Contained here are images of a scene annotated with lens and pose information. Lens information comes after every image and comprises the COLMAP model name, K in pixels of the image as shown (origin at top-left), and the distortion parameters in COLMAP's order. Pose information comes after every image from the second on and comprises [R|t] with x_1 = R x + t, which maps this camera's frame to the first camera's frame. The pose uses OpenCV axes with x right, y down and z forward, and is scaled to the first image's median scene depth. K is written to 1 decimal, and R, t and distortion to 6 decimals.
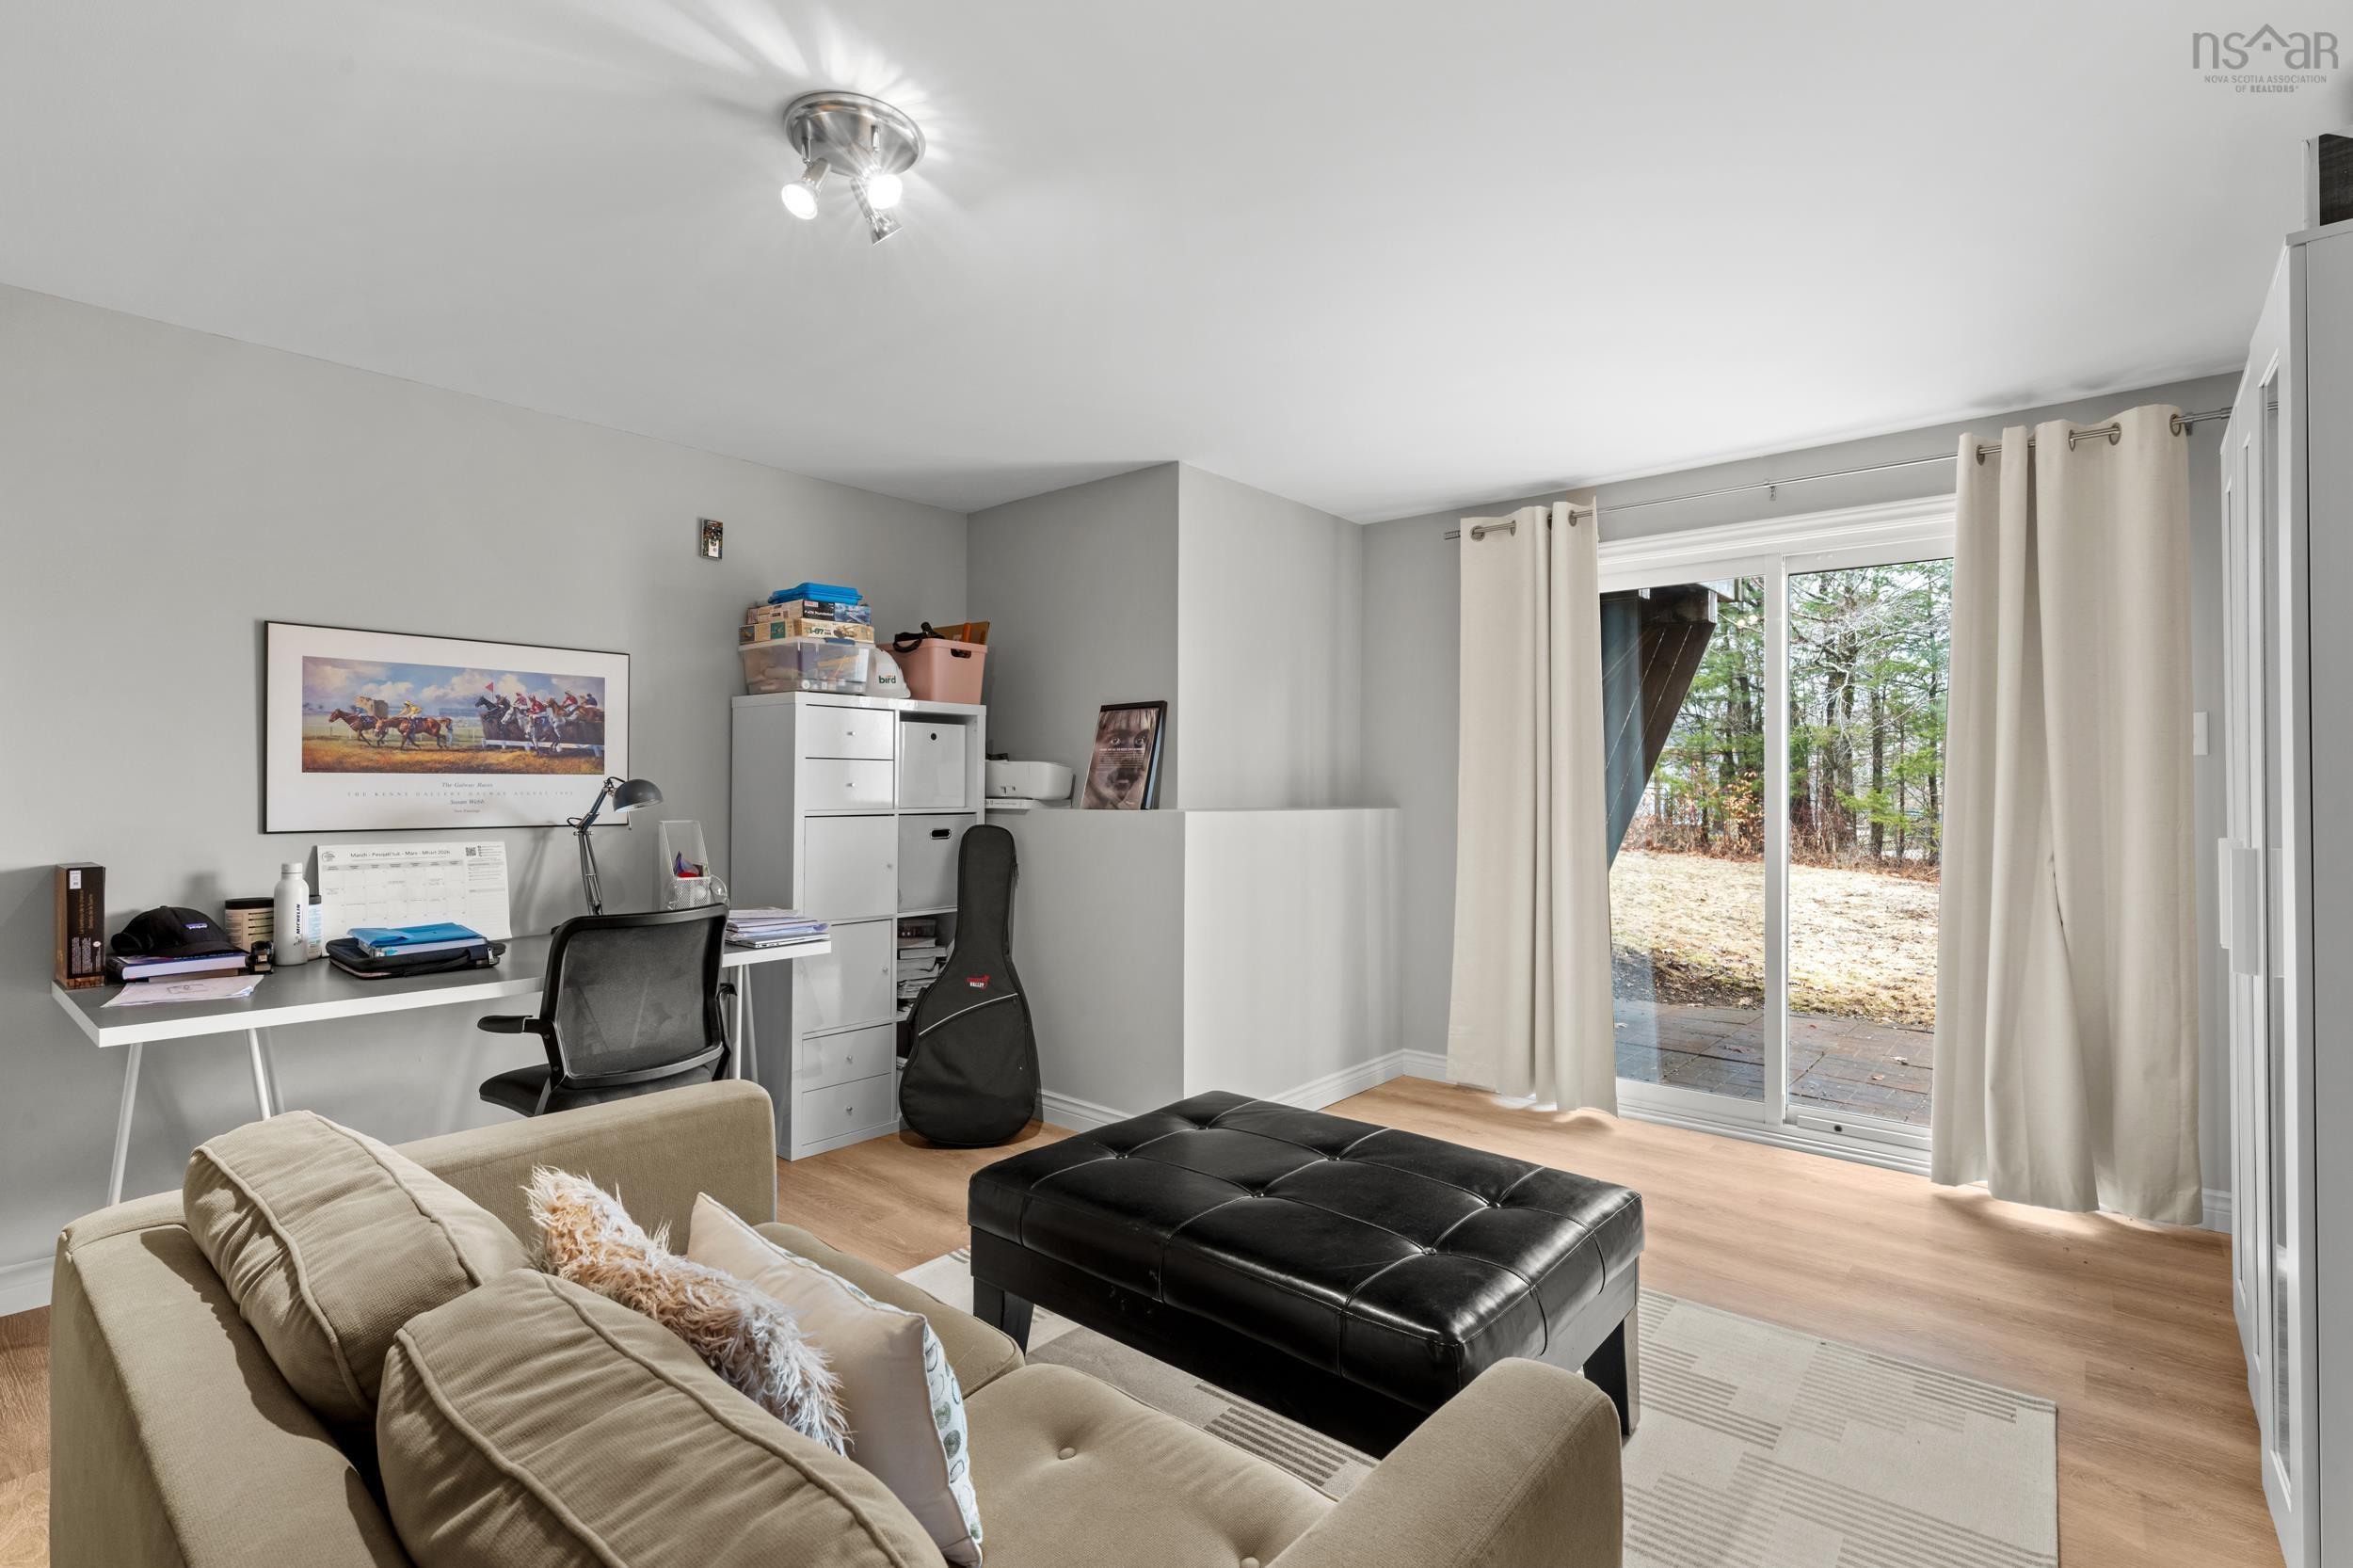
lens RADIAL K [[1107.8, 0, 1174.7], [0, 1107.8, 780.7], [0, 0, 1]] dist [0.000705, 0.000122]
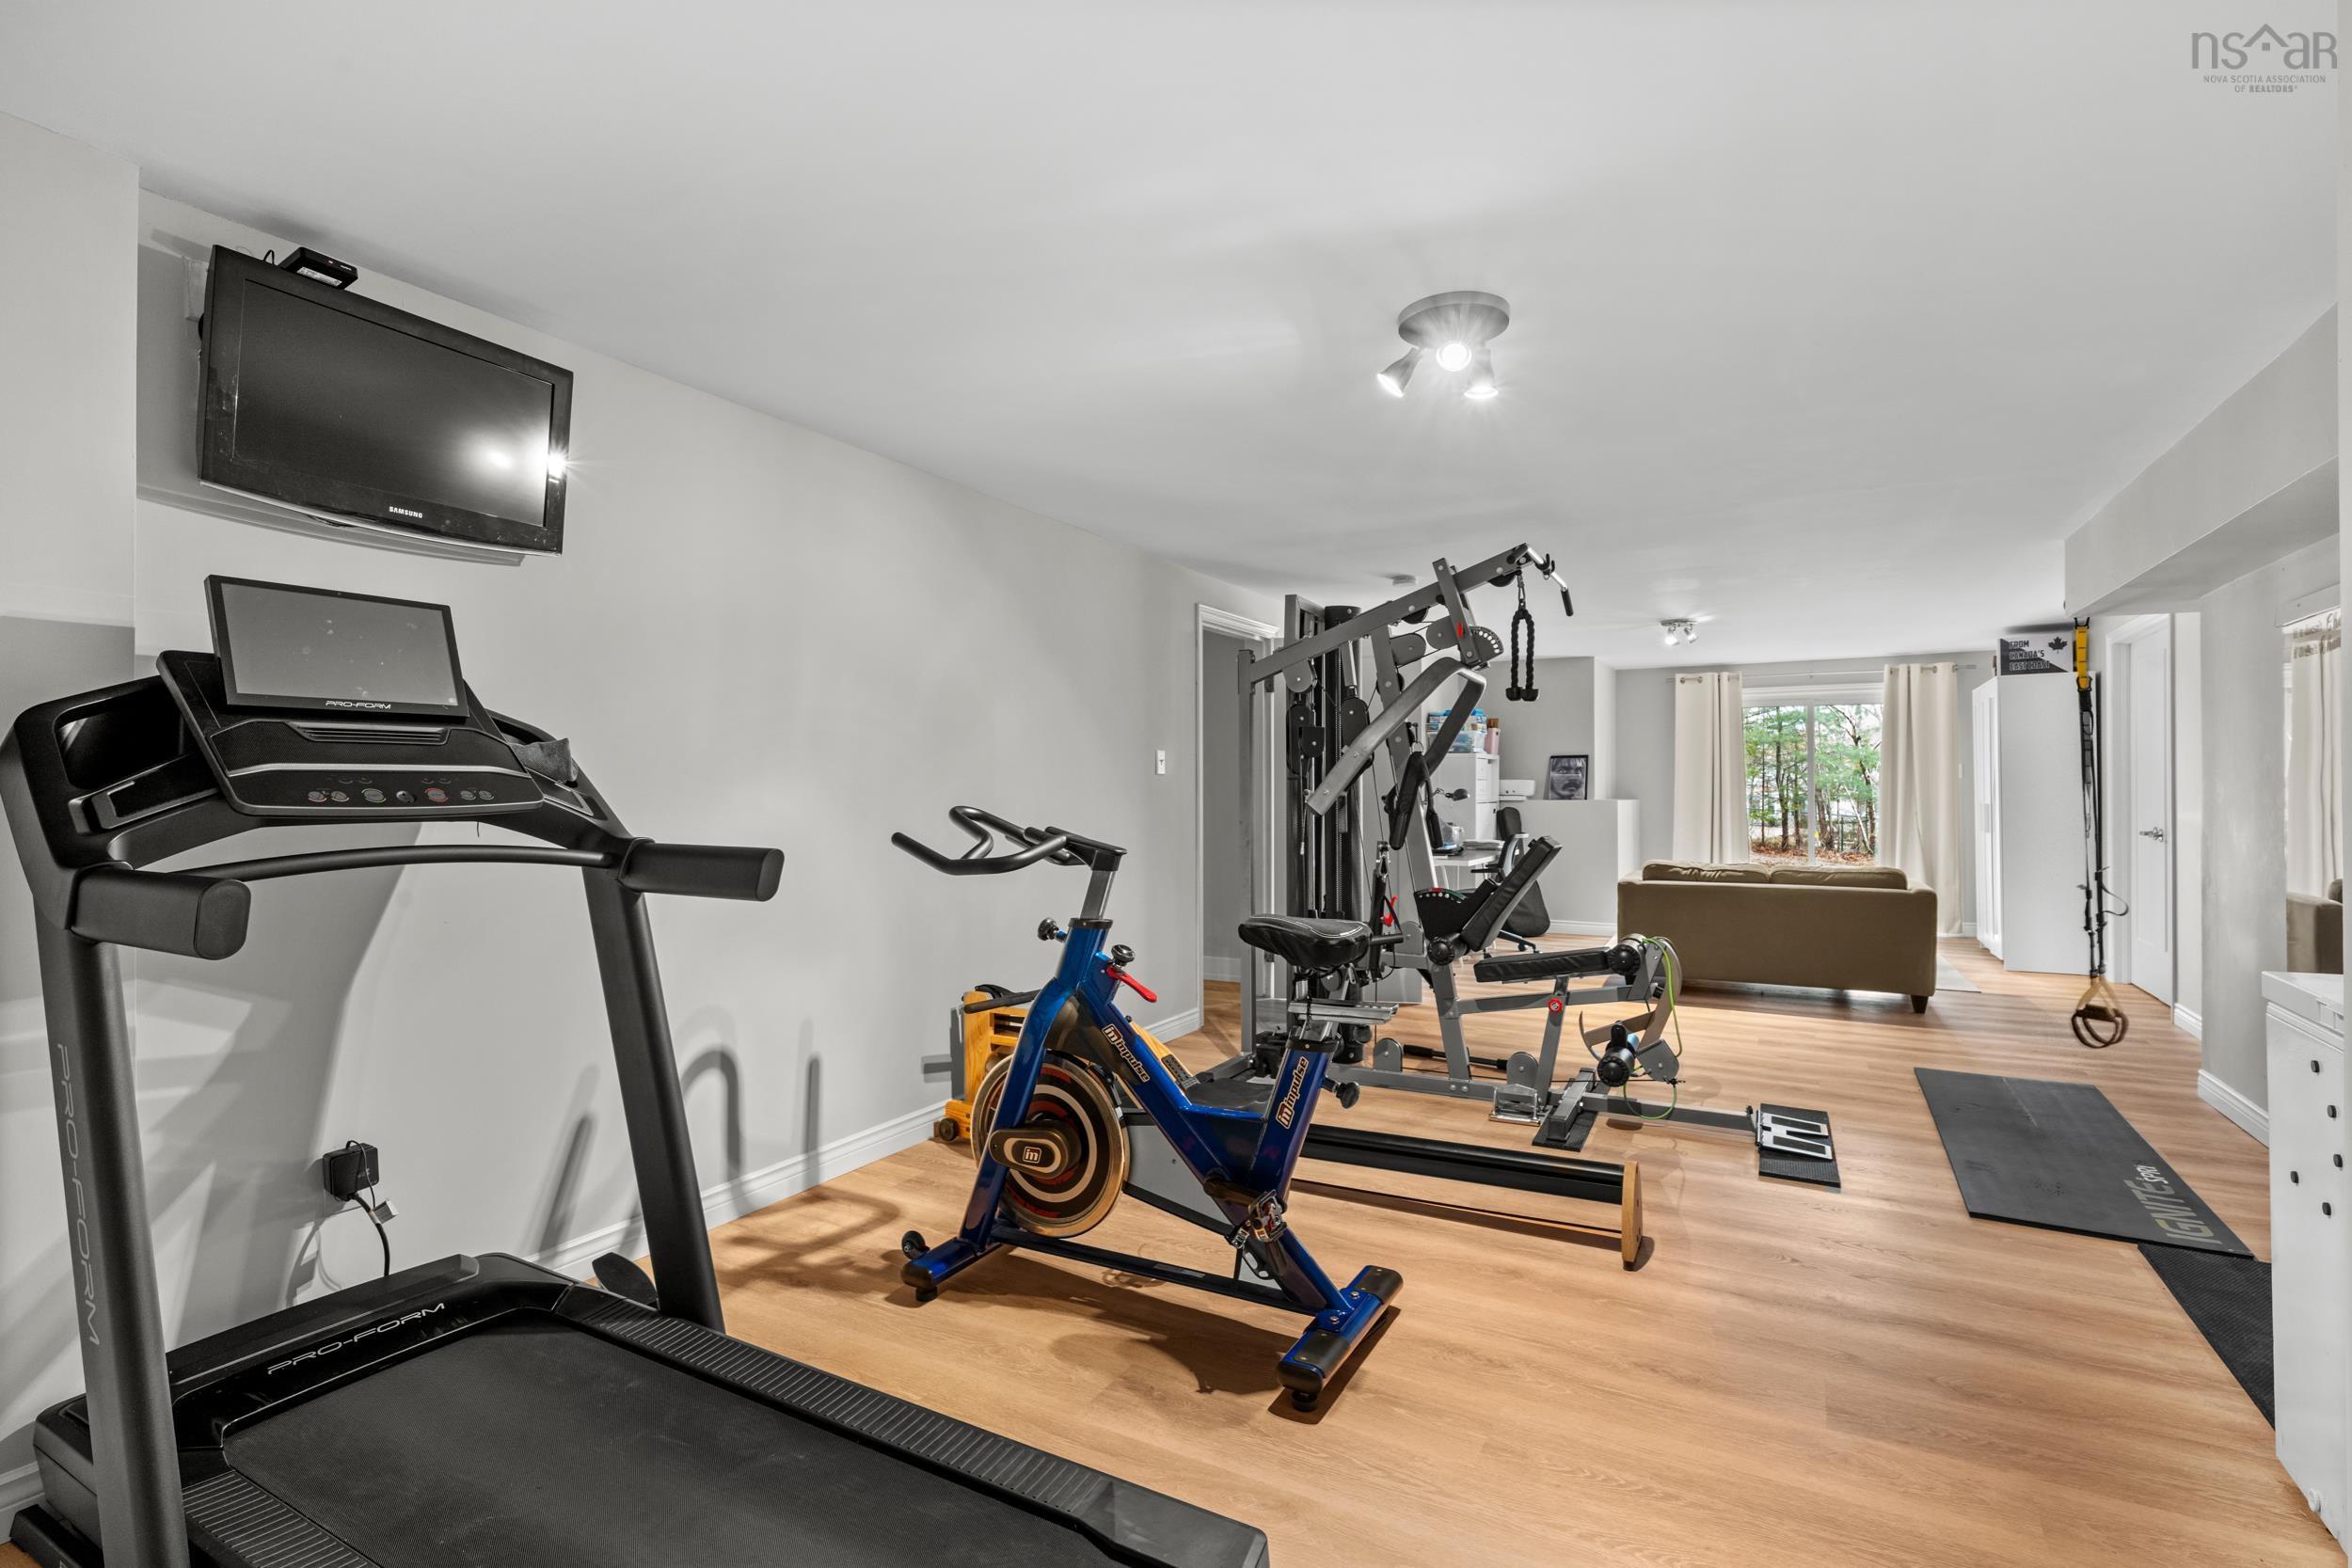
lens RADIAL K [[1107.2, 0, 1176.3], [0, 1107.2, 783.0], [0, 0, 1]] dist [0.000705, 0.000122]
pose [[0.980502, 0.000074, 0.196510, -1.341475], [-0.000673, 0.999995, 0.002980, -0.016952], [-0.196509, -0.003054, 0.980497, -1.169185]]
